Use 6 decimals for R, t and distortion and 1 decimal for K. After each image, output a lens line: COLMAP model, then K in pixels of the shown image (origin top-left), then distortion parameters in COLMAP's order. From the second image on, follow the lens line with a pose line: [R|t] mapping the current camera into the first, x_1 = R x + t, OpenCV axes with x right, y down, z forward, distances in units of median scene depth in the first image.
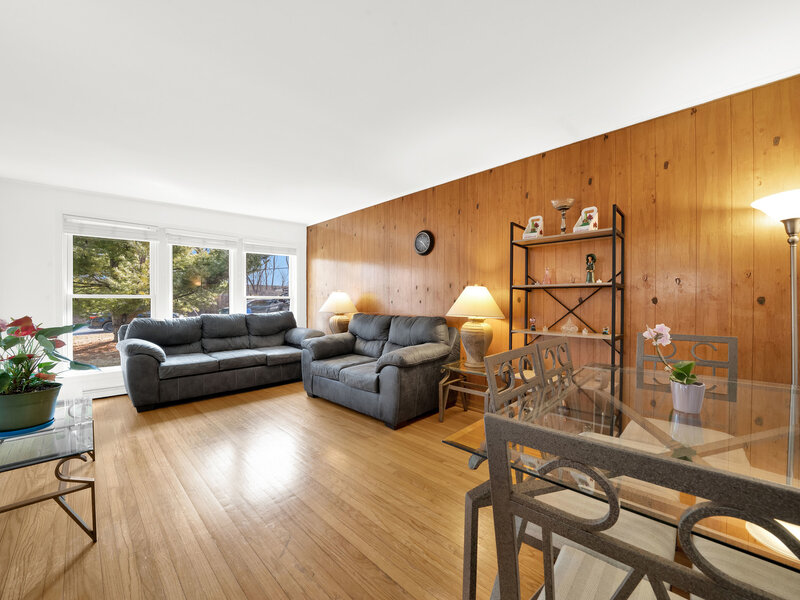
lens RADIAL K [[324.2, 0, 400.3], [0, 324.2, 305.3], [0, 0, 1]] dist [-0.021690, -0.000033]
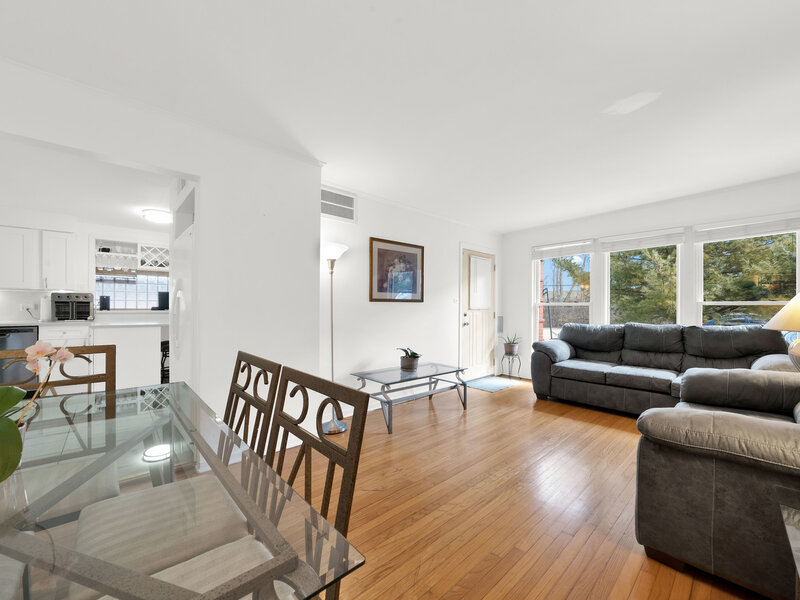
lens RADIAL K [[324.2, 0, 400.3], [0, 324.2, 305.3], [0, 0, 1]] dist [-0.021690, -0.000033]
pose [[-0.058530, -0.005809, -0.998269, 0.345179], [-0.014515, 0.999882, -0.004967, -0.007900], [0.998180, 0.014199, -0.058608, 0.414207]]
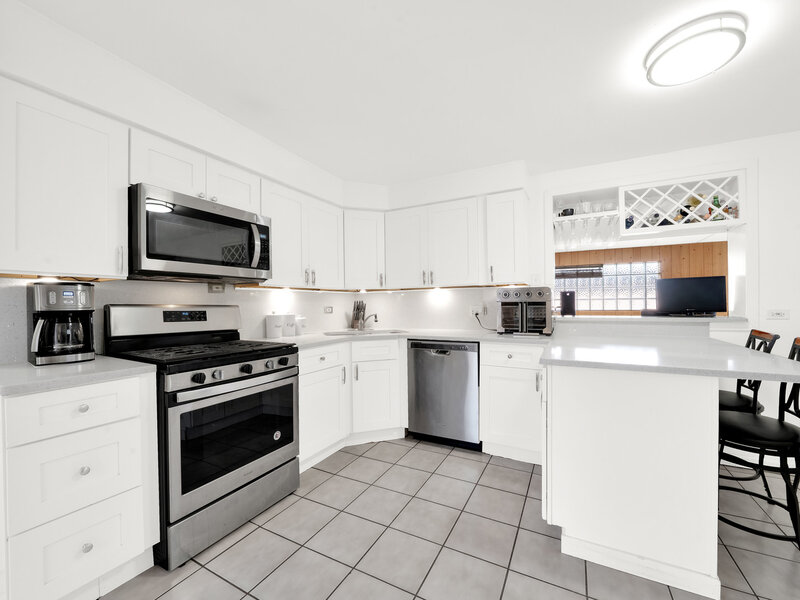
lens RADIAL K [[324.2, 0, 400.3], [0, 324.2, 305.3], [0, 0, 1]] dist [-0.021690, -0.000033]
pose [[-0.958561, 0.005851, -0.284828, 0.217058], [0.004444, 0.999975, 0.005587, -0.007856], [0.284853, 0.004090, -0.958562, 0.278957]]
